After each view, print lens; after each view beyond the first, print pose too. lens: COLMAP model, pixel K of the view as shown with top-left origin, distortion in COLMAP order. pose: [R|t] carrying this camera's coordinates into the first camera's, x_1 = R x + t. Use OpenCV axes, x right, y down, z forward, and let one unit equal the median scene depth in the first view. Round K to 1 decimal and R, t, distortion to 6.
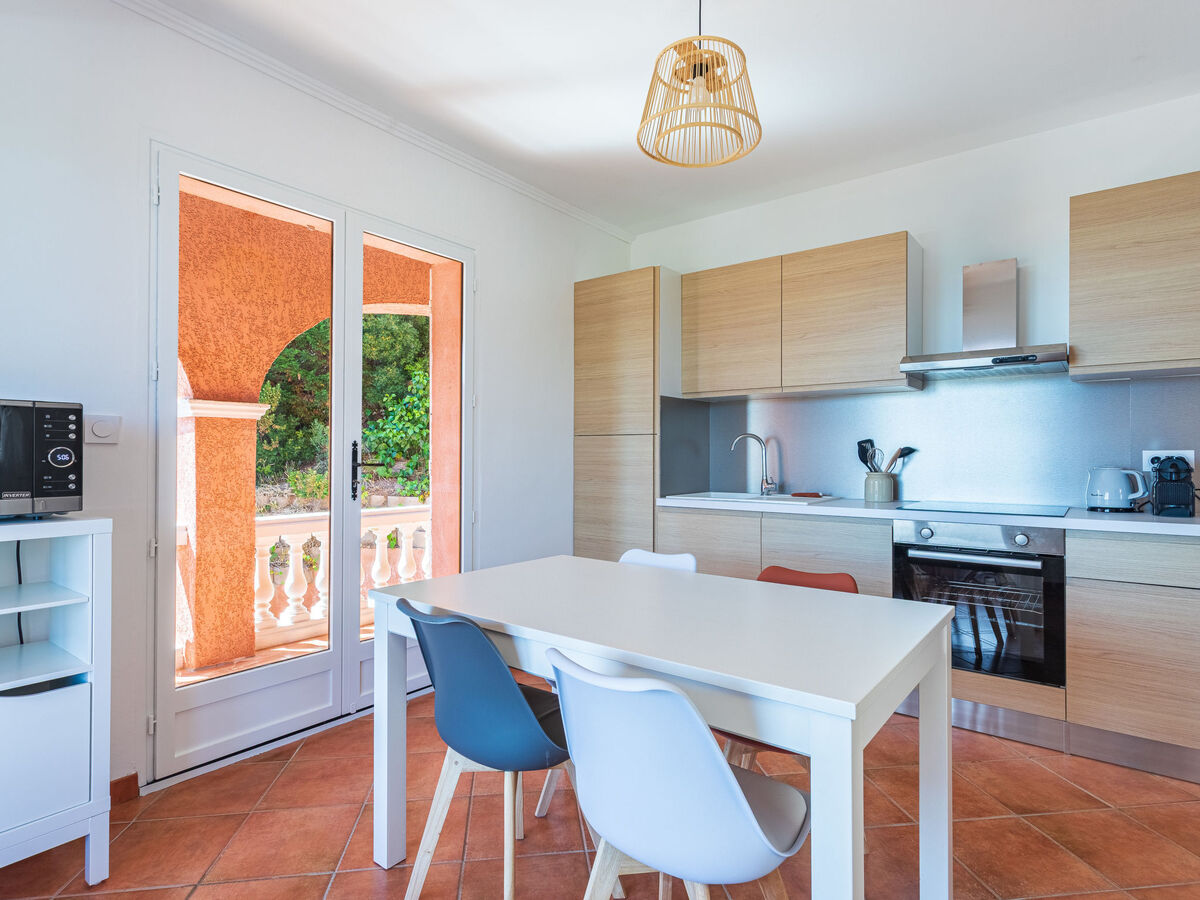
lens RADIAL K [[680.8, 0, 598.9], [0, 680.8, 451.5], [0, 0, 1]] dist [0.008200, 0.000631]
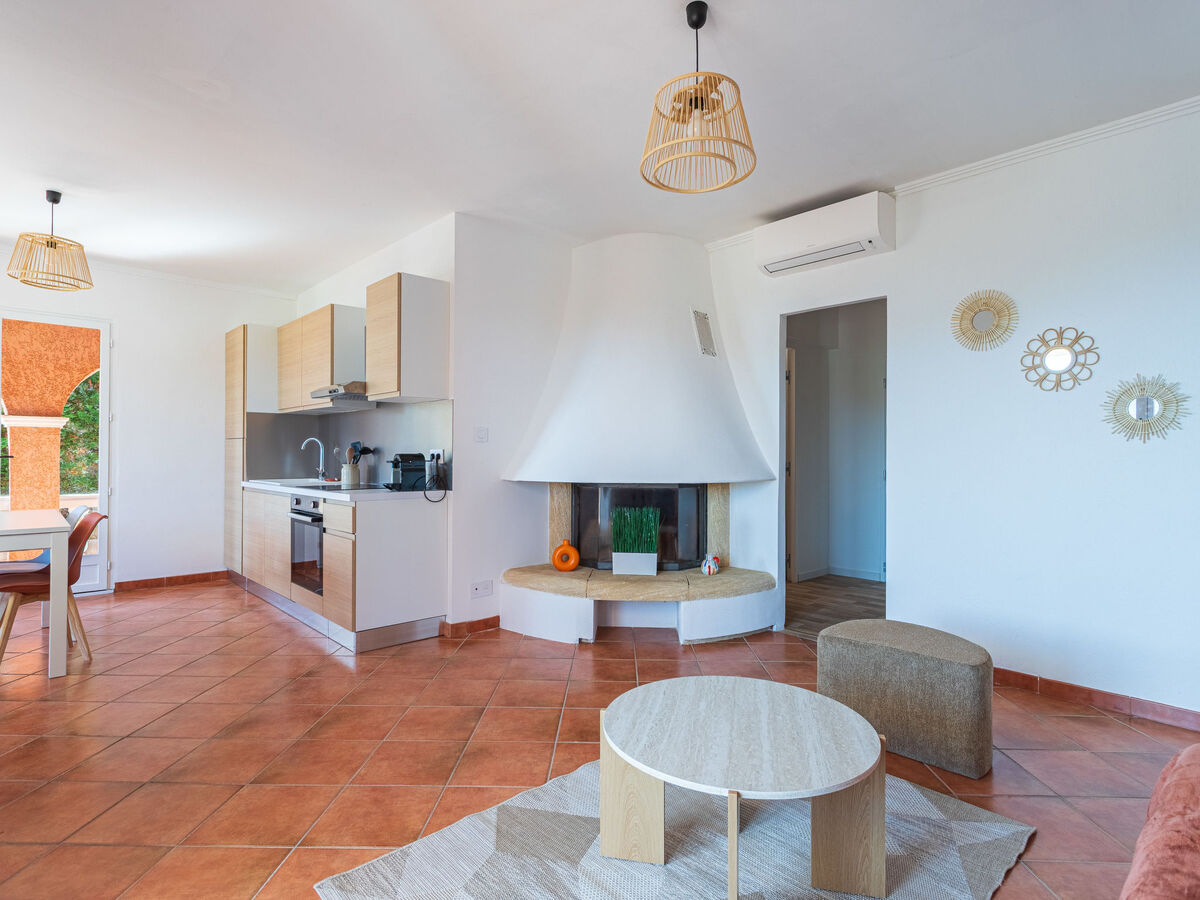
lens RADIAL K [[633.1, 0, 600.4], [0, 633.1, 453.7], [0, 0, 1]] dist [-0.002717, -0.001370]
pose [[0.991573, 0.002584, -0.129521, 0.984909], [-0.001801, 0.999979, 0.006162, -0.001297], [0.129534, -0.005877, 0.991558, -0.247551]]
